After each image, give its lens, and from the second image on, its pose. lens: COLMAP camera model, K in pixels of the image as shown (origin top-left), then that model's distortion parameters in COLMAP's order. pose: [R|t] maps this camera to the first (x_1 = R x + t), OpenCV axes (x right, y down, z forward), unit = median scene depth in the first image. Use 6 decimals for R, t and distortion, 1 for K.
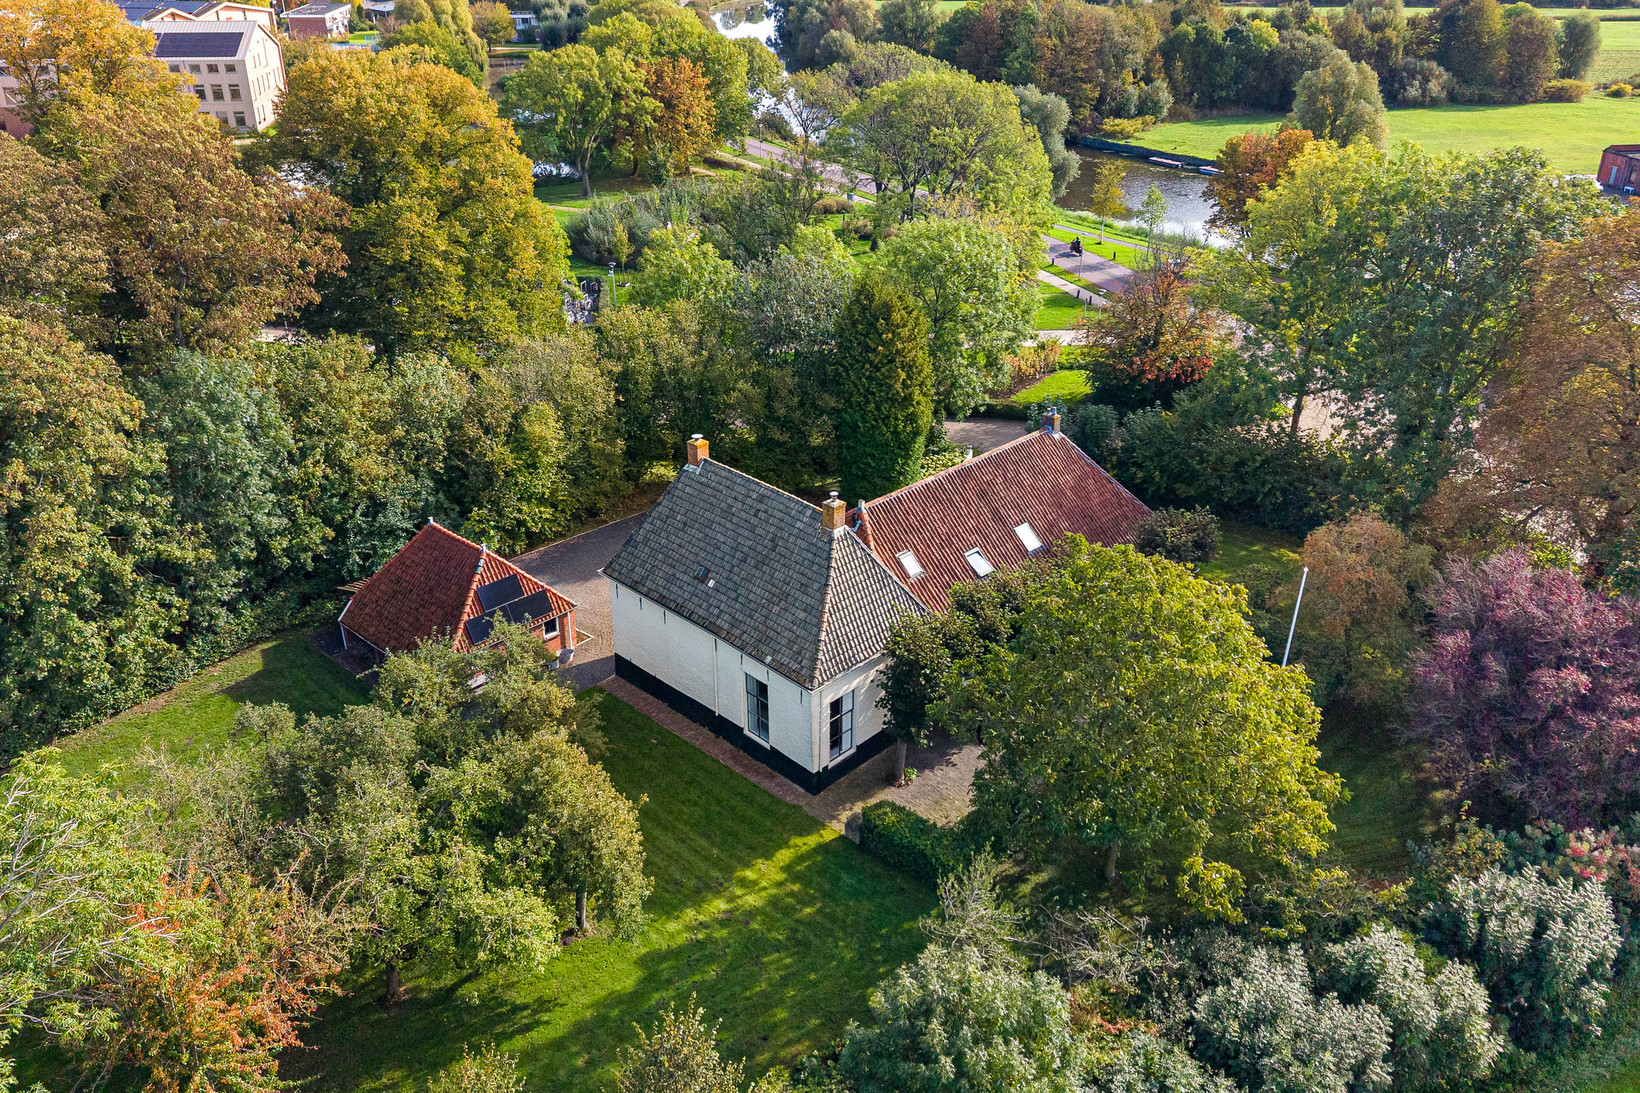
lens RADIAL K [[1236.1, 0, 820.0], [0, 1236.1, 546.5], [0, 0, 1]] dist [0.011203, -0.043917]
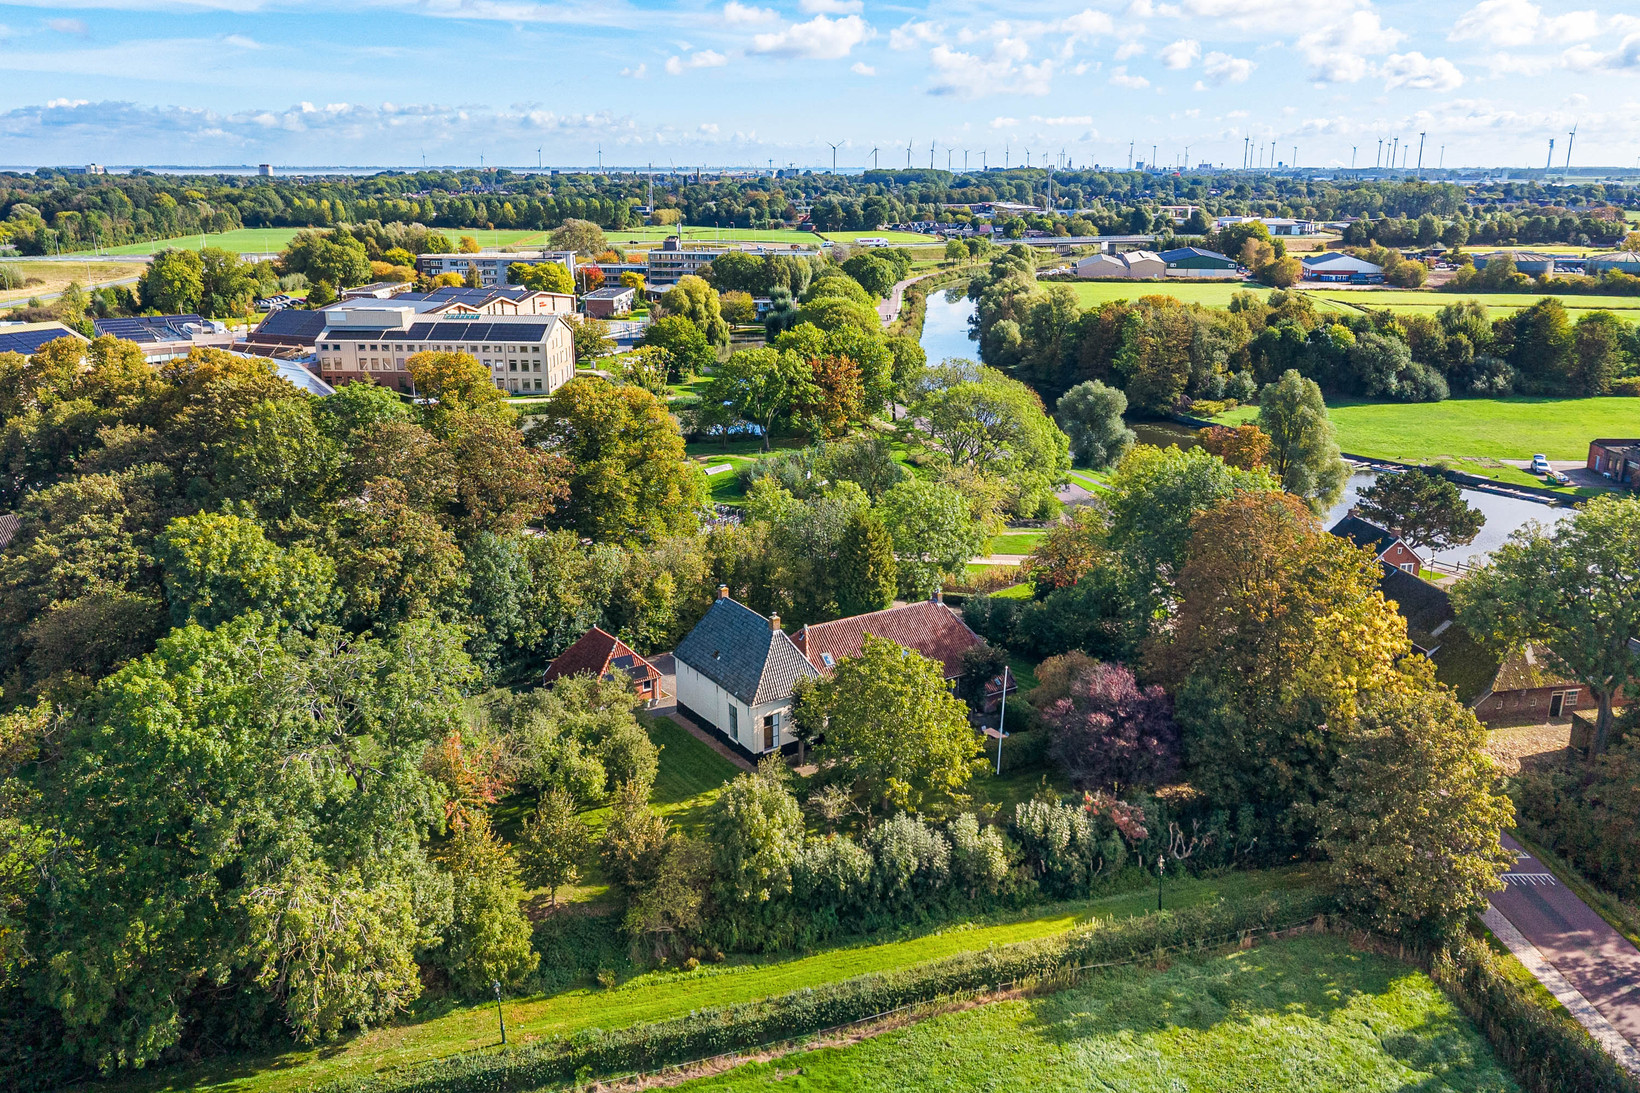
lens RADIAL K [[1185.3, 0, 820.0], [0, 1185.3, 546.5], [0, 0, 1]] dist [0.081214, -0.315056]
pose [[0.981138, 0.050322, -0.186646, 0.311786], [-0.083950, 0.980642, -0.176902, 0.132158], [0.174131, 0.189234, 0.966369, -0.632908]]
